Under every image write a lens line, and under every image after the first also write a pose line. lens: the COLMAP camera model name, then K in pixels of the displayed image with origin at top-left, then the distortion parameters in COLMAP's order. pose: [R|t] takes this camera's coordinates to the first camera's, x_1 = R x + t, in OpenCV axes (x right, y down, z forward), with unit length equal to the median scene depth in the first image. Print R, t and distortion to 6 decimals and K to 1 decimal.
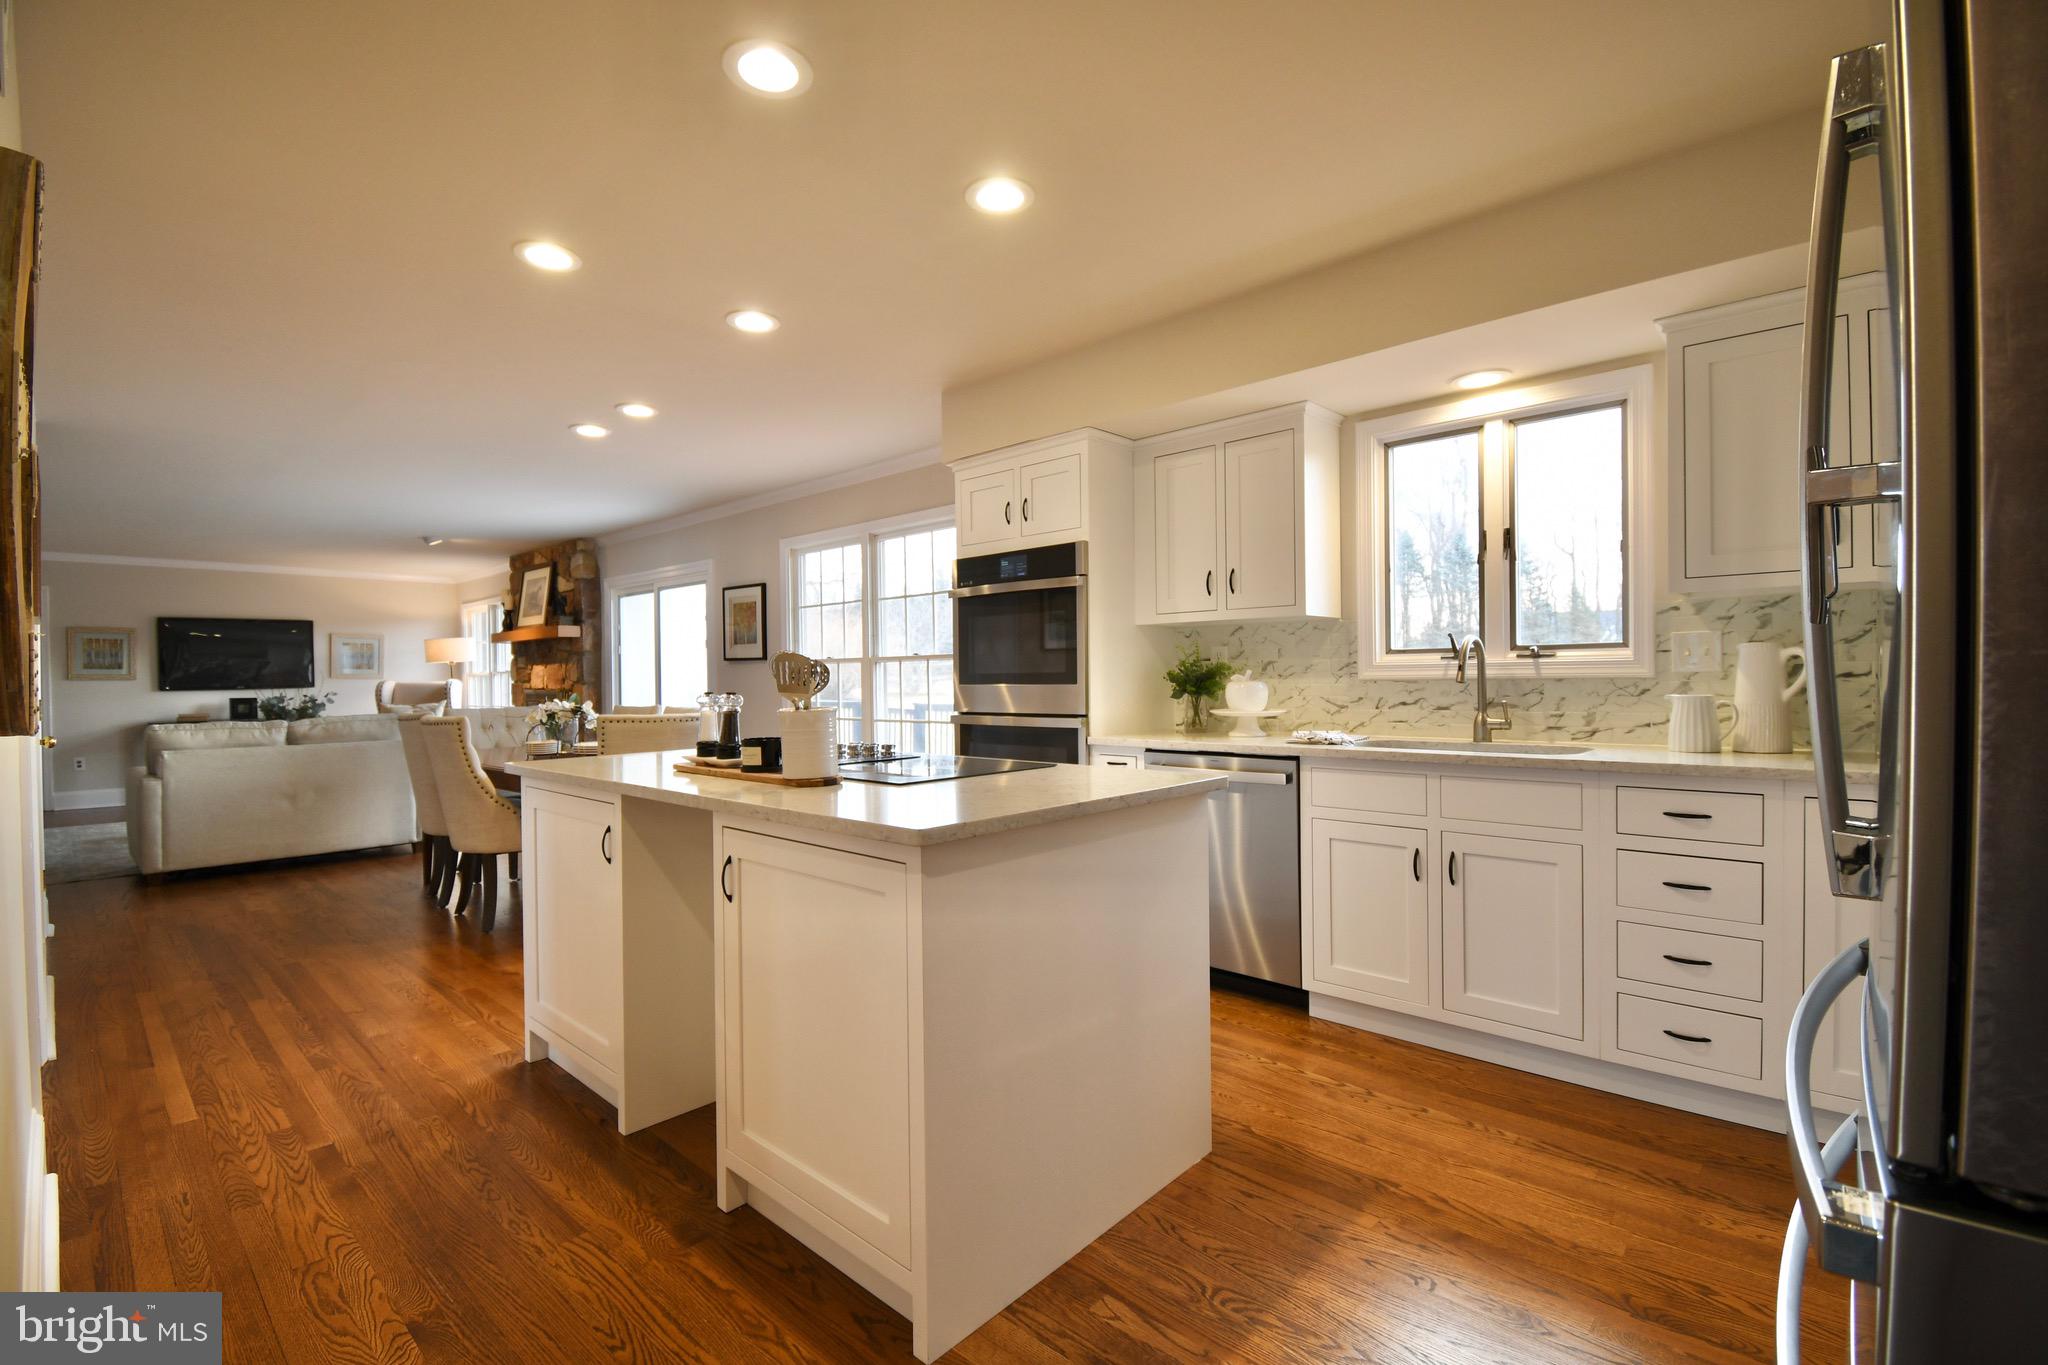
lens RADIAL K [[892.4, 0, 1024.0], [0, 892.4, 682.5], [0, 0, 1]] dist [-0.042244, -0.000203]
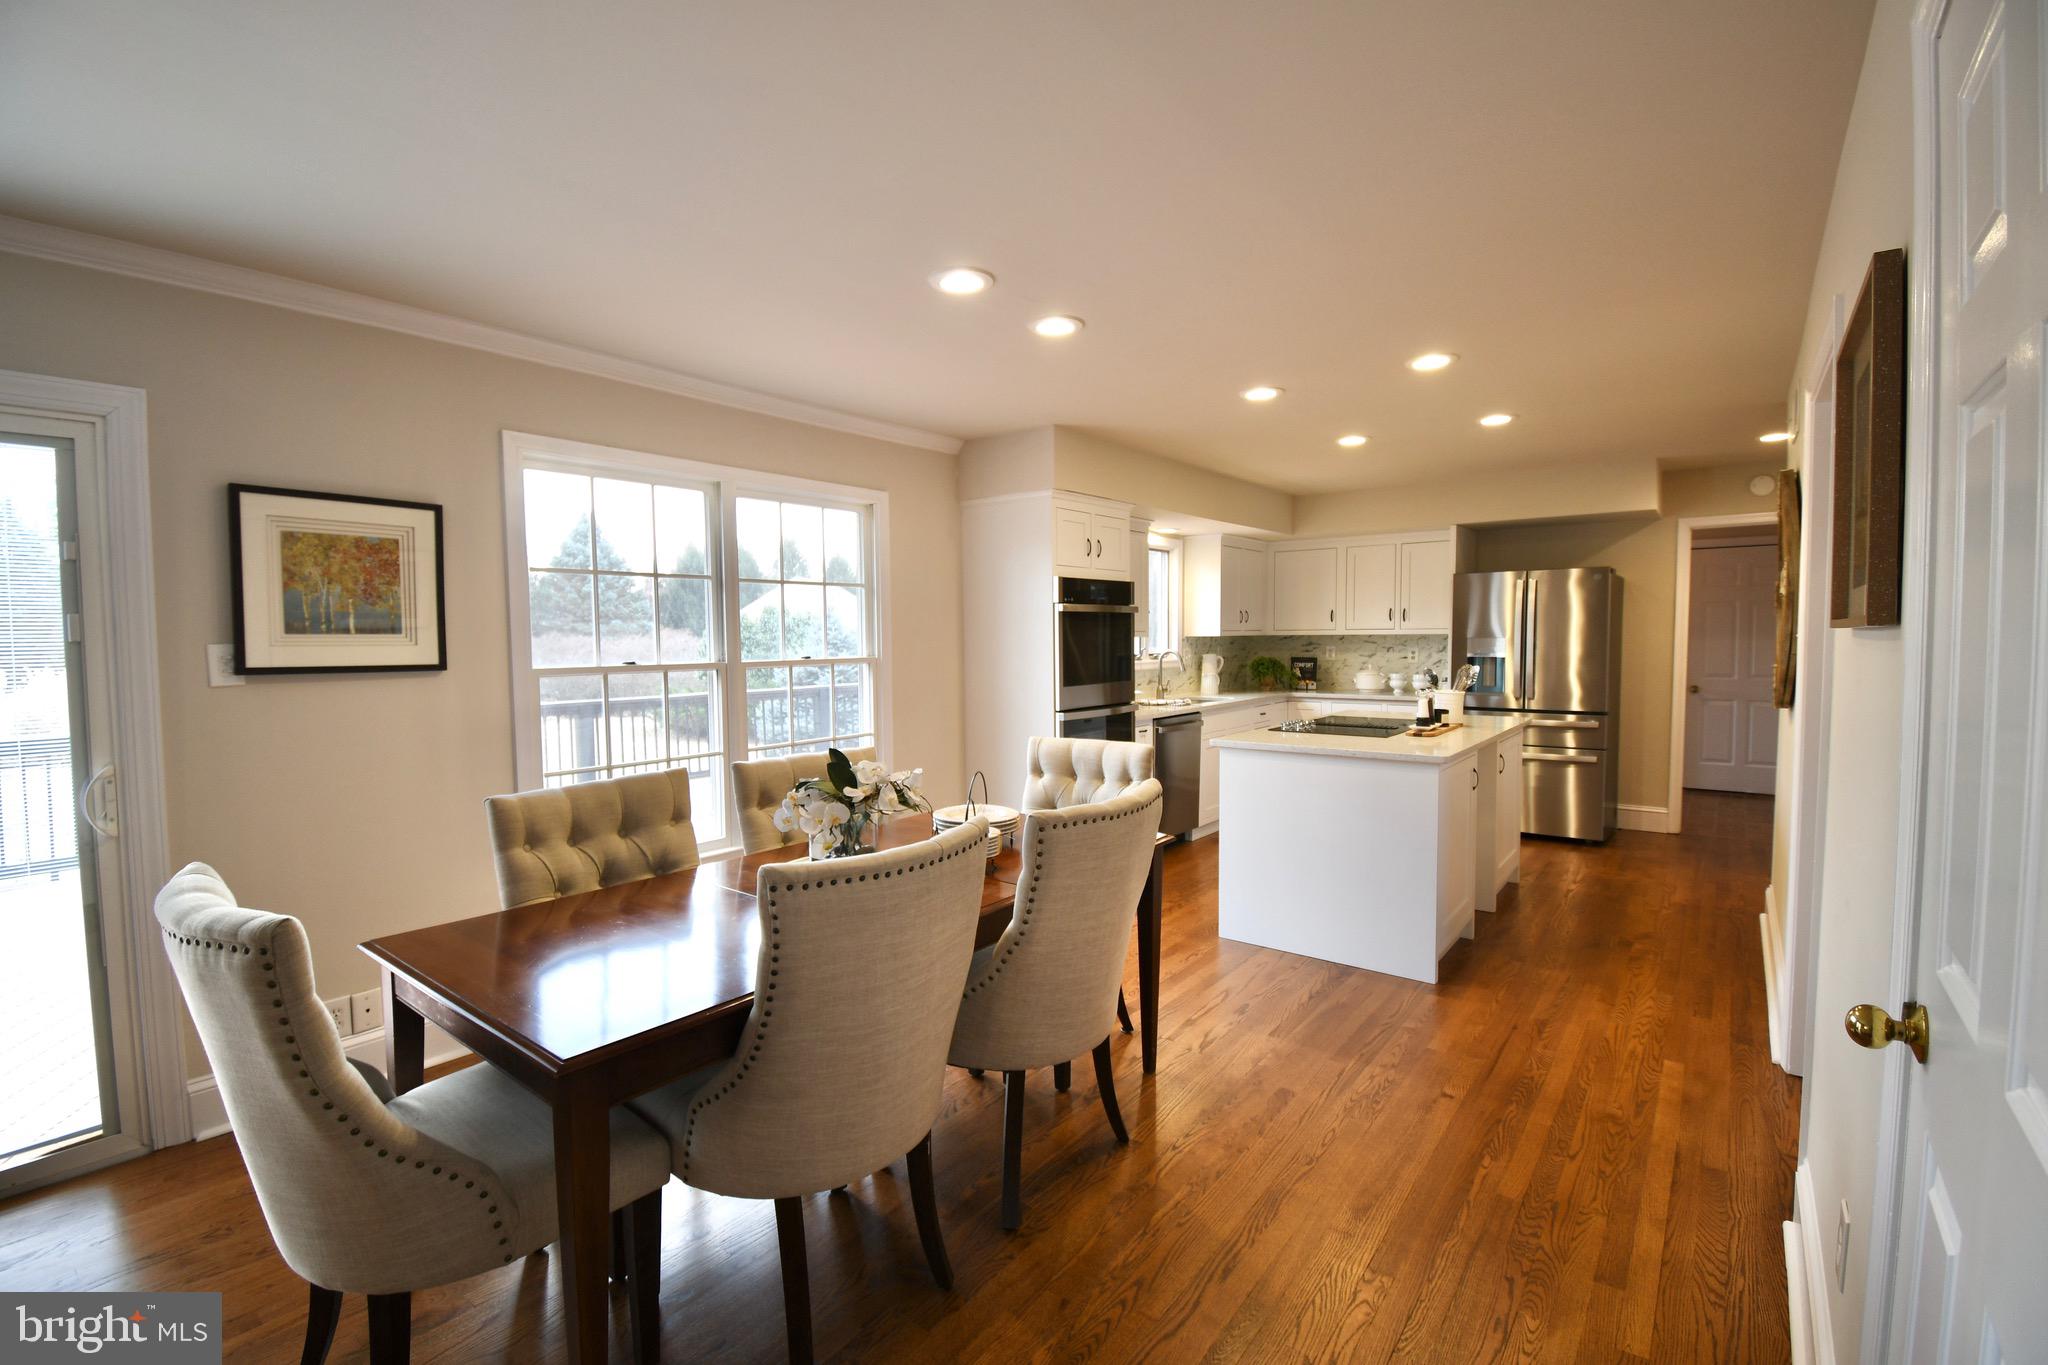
lens RADIAL K [[908.6, 0, 1036.5], [0, 908.6, 687.5], [0, 0, 1]] dist [-0.001963, -0.000571]
pose [[-0.066584, -0.044683, 0.996780, -0.903389], [0.014806, 0.998843, 0.045764, -0.037735], [-0.997671, 0.017805, -0.065845, 0.814884]]
